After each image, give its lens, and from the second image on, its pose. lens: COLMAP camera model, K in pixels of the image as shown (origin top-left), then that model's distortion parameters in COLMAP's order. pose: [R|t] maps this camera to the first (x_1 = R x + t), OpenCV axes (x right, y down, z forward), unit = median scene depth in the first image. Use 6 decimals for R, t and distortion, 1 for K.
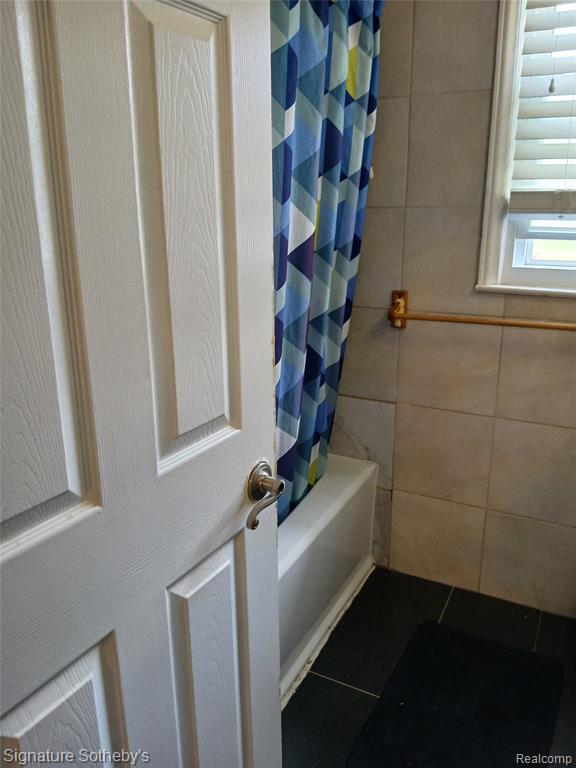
lens RADIAL K [[595.9, 0, 292.4], [0, 595.9, 385.8], [0, 0, 1]] dist [-0.006331, -0.044869]
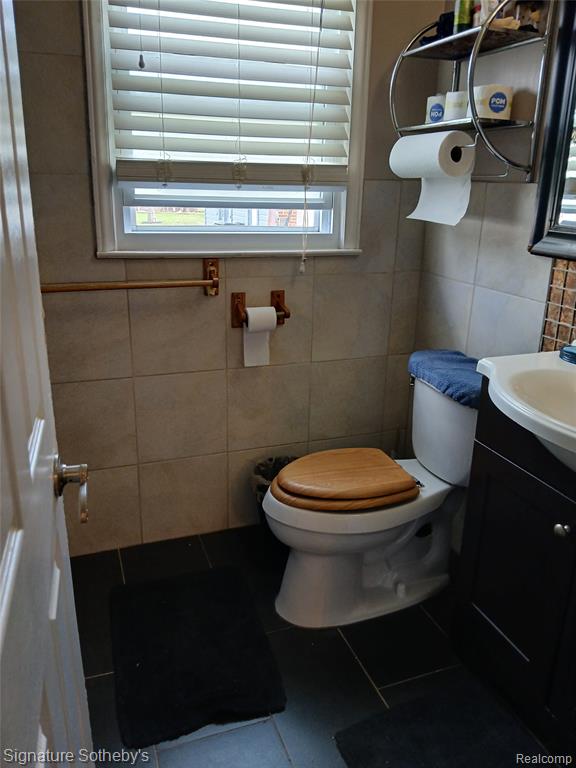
lens RADIAL K [[595.9, 0, 292.4], [0, 595.9, 385.8], [0, 0, 1]] dist [-0.006331, -0.044869]
pose [[0.662090, -0.220387, 0.716286, -0.247957], [0.184609, 0.974292, 0.129130, -0.017423], [-0.726330, 0.046737, 0.685755, 0.074542]]
